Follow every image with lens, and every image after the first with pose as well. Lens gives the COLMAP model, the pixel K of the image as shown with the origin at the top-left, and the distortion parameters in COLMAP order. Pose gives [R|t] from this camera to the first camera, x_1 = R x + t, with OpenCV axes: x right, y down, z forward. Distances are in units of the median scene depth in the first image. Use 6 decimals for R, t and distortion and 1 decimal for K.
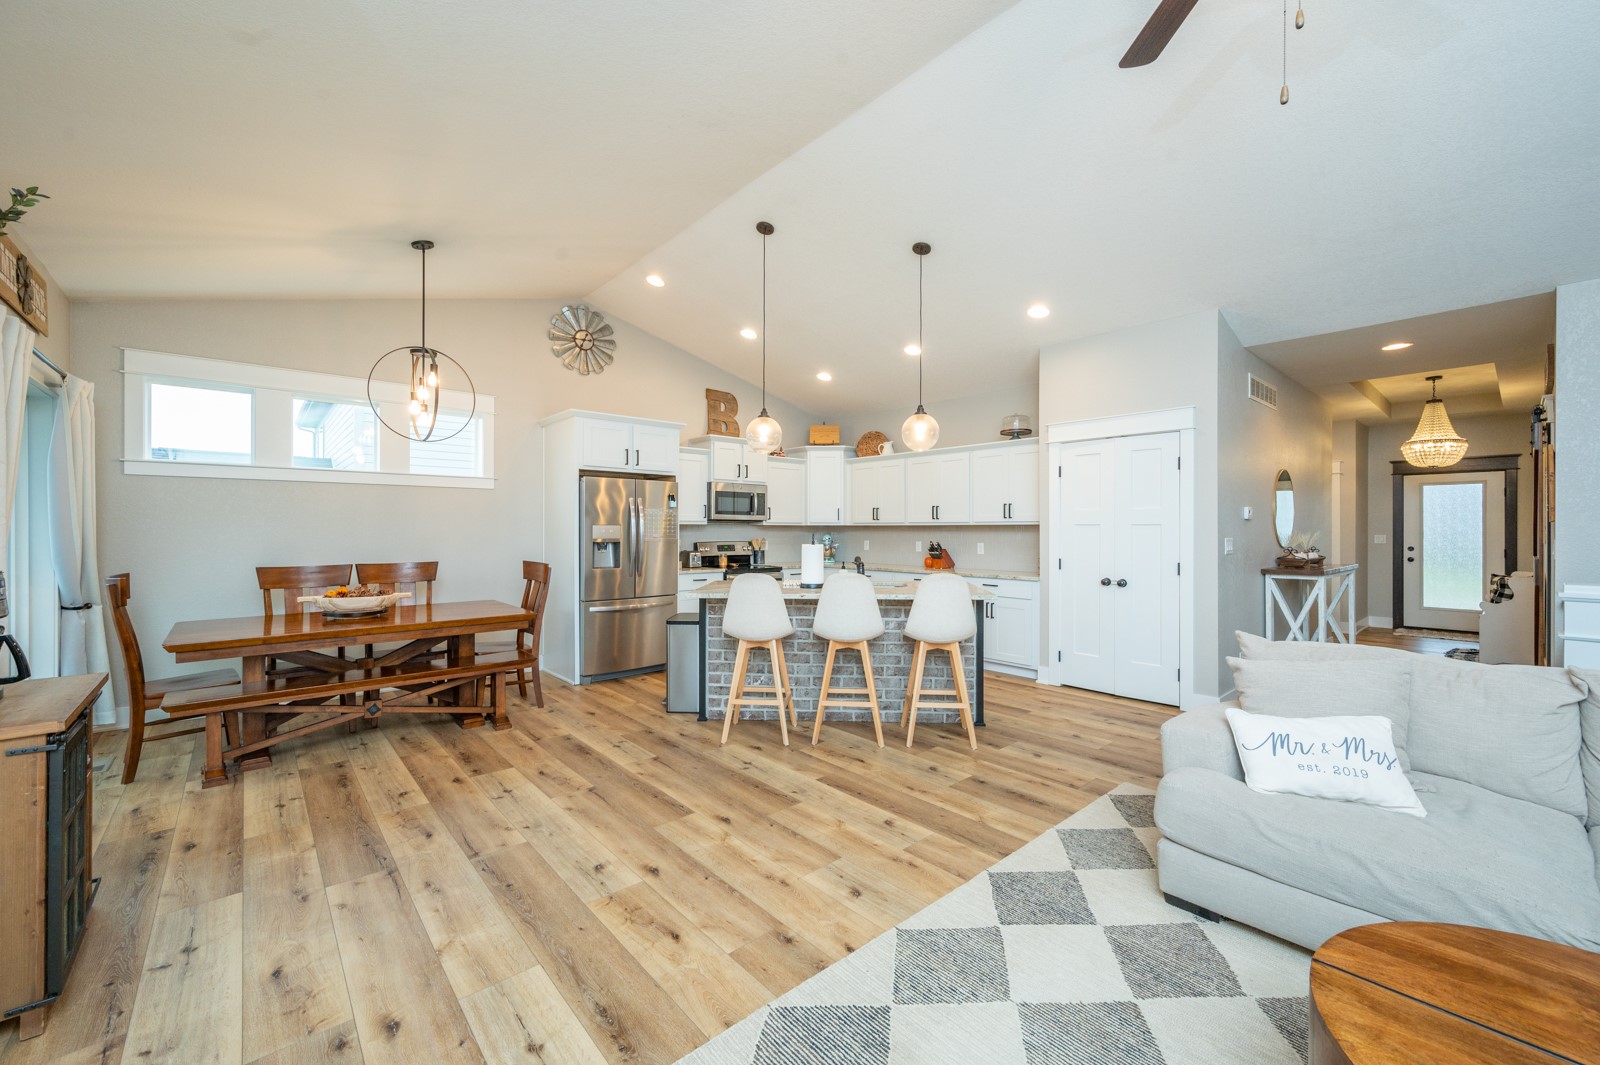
lens RADIAL K [[634.4, 0, 799.0], [0, 634.4, 530.9], [0, 0, 1]] dist [-0.001453, -0.000184]
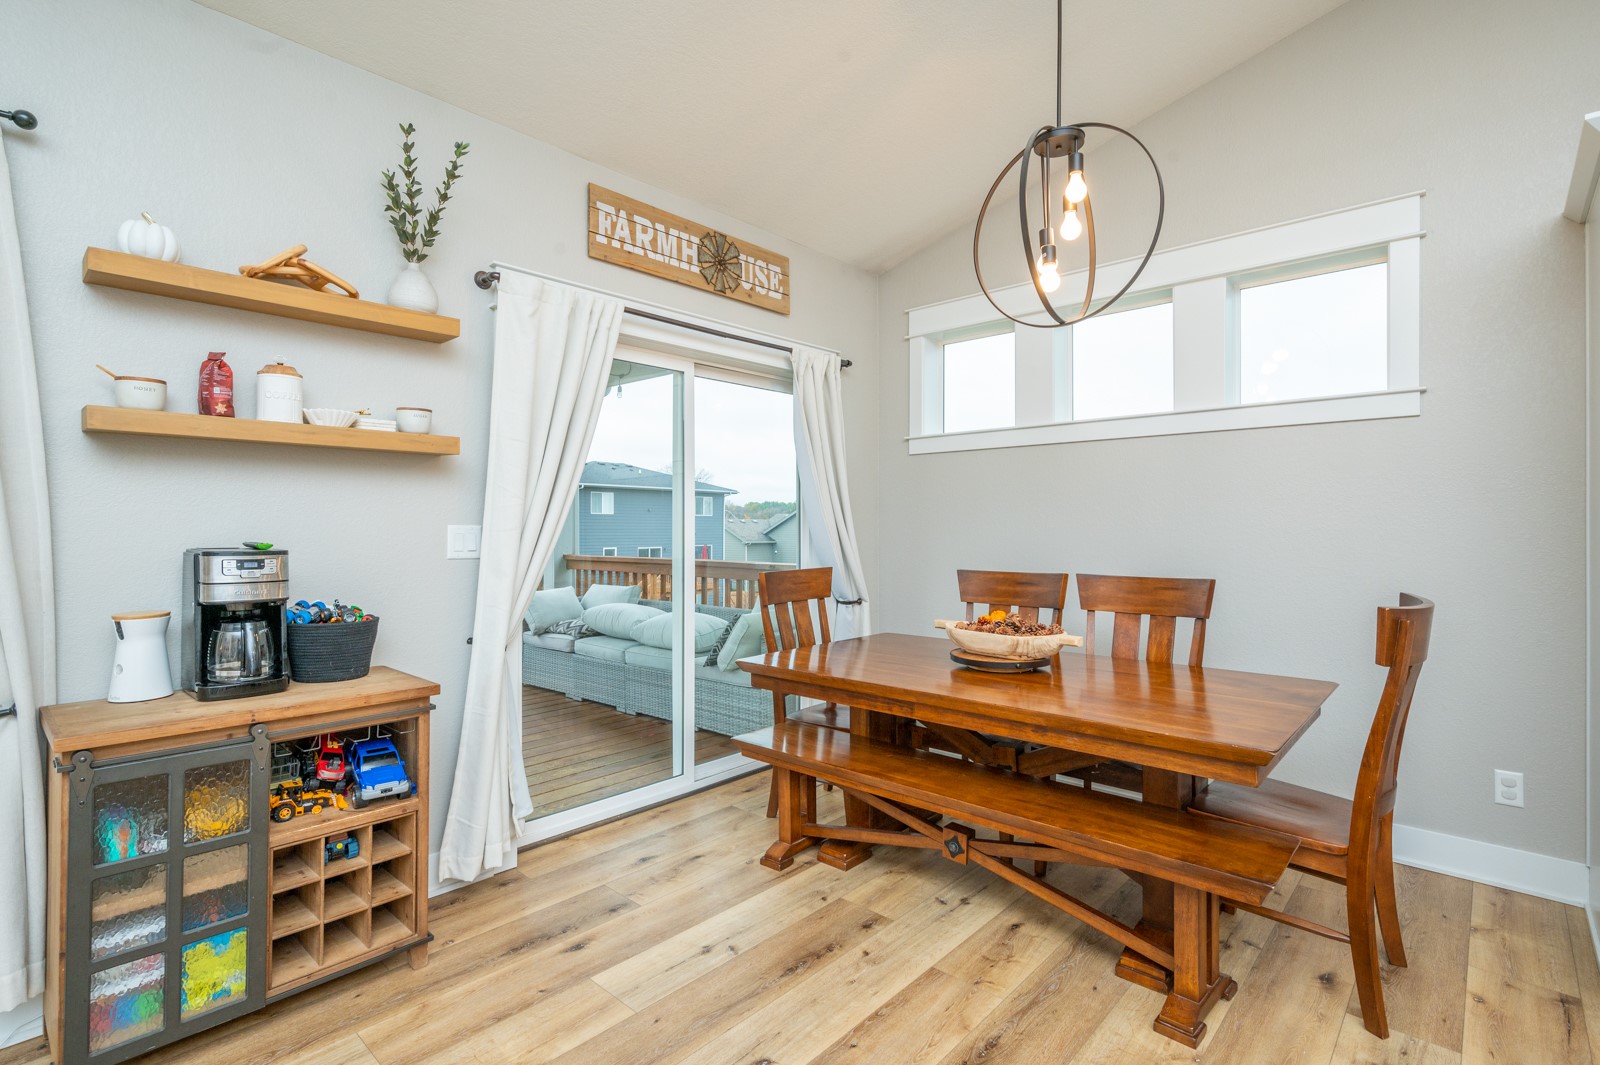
lens RADIAL K [[757.1, 0, 806.5], [0, 757.1, 525.5], [0, 0, 1]] dist [0.002557, -0.000198]
pose [[0.111574, -0.003391, -0.993750, -0.037022], [-0.003858, 0.999985, -0.003845, 0.010624], [0.993749, 0.004263, 0.111559, 0.610836]]
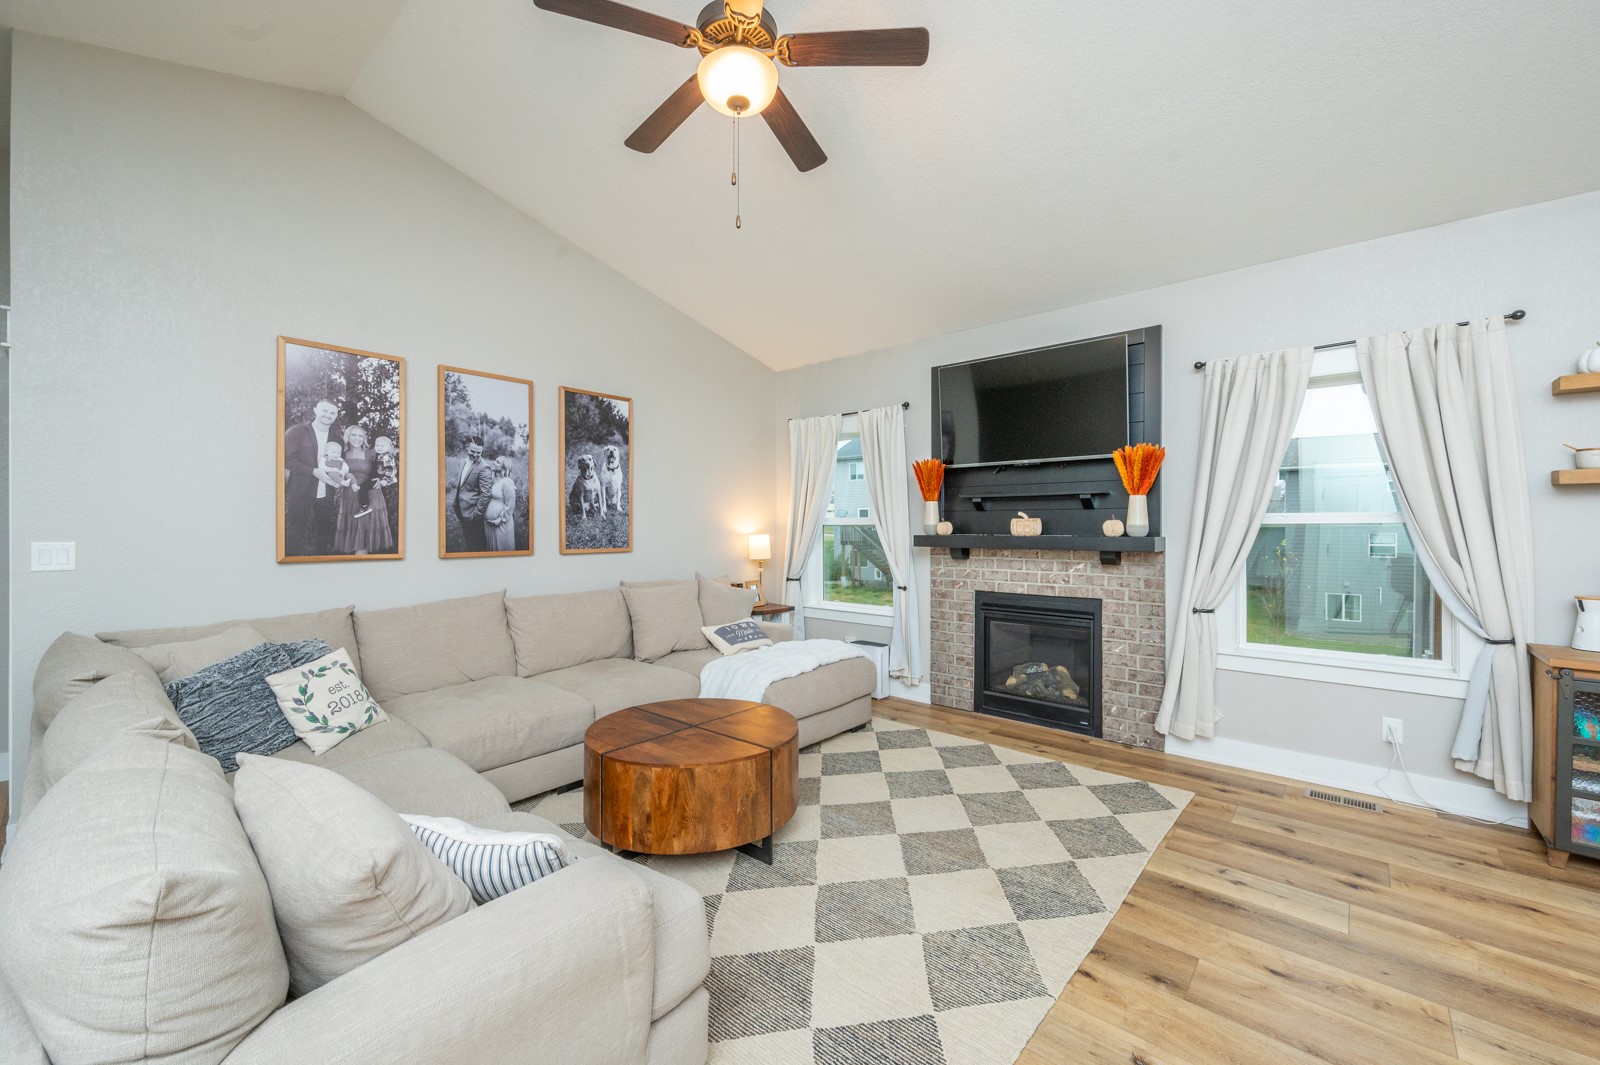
lens RADIAL K [[634.4, 0, 797.8], [0, 634.4, 528.9], [0, 0, 1]] dist [-0.001453, -0.000184]
pose [[-0.991925, -0.000263, -0.126828, 0.247576], [-0.001159, 0.999975, 0.006993, -0.002294], [0.126823, 0.007083, -0.991900, 0.741867]]
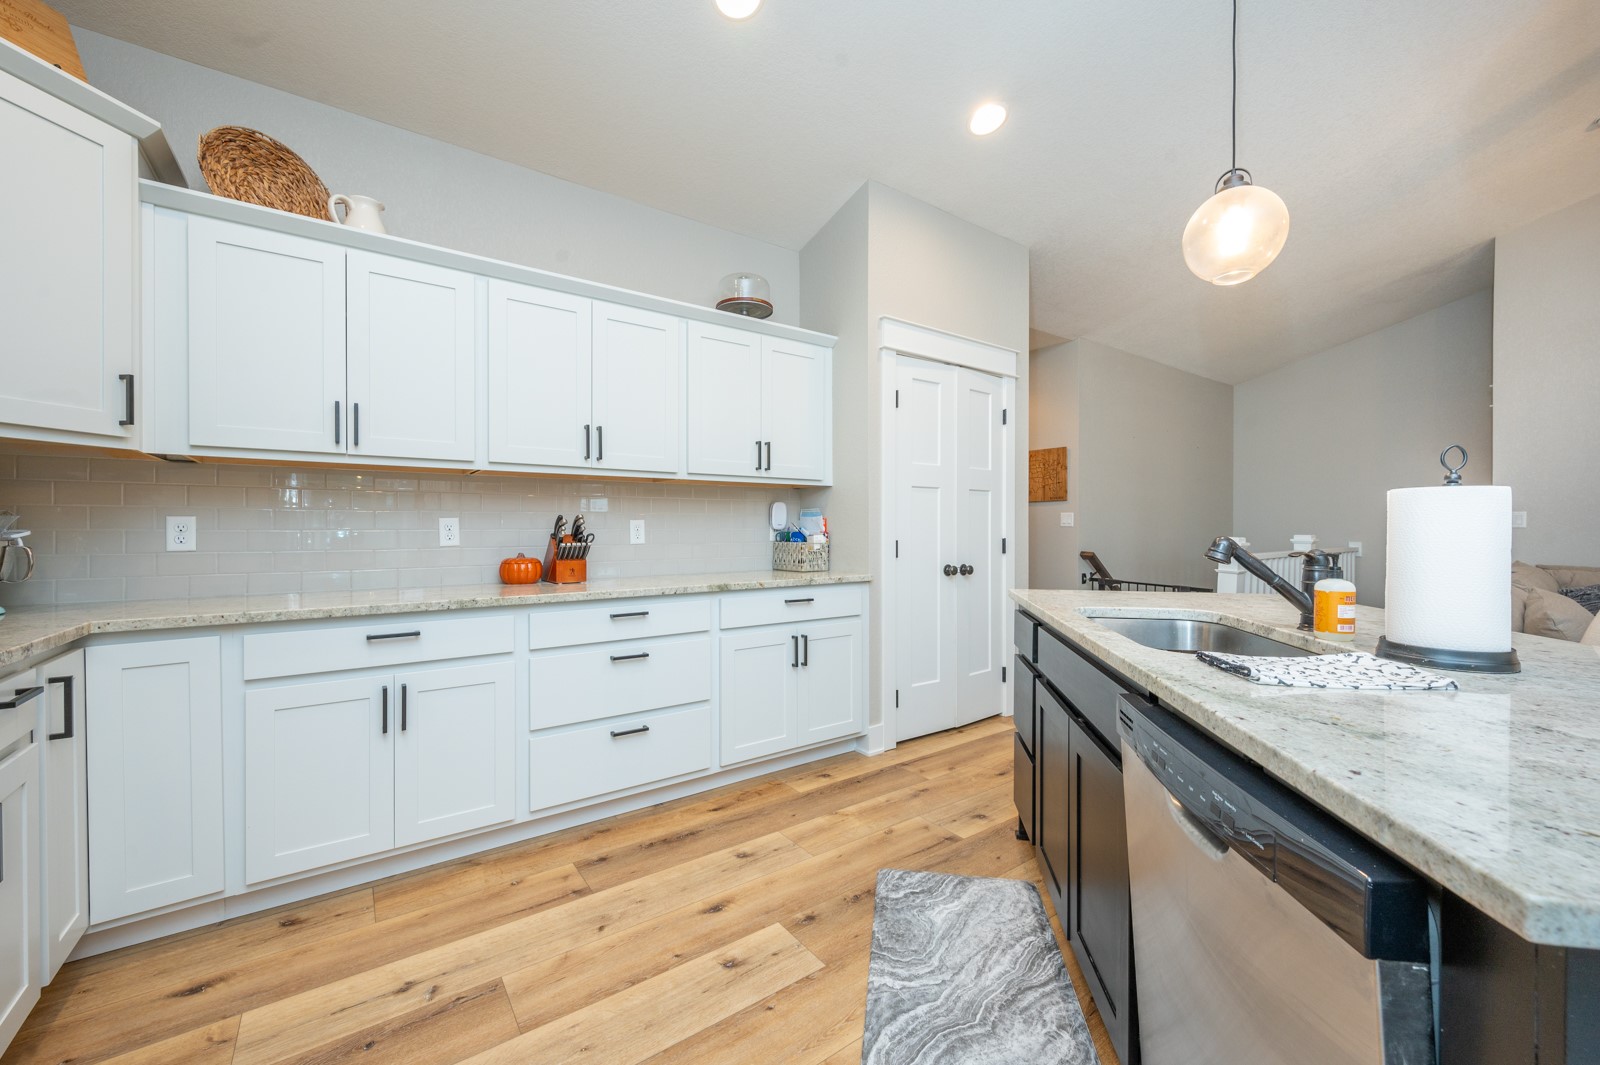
lens RADIAL K [[634.4, 0, 793.2], [0, 634.4, 544.8], [0, 0, 1]] dist [-0.001453, -0.000184]
pose [[0.107392, -0.030048, 0.993763, -0.220866], [0.002663, 0.999548, 0.029935, 0.031019], [-0.994213, -0.000568, 0.107423, 1.093625]]
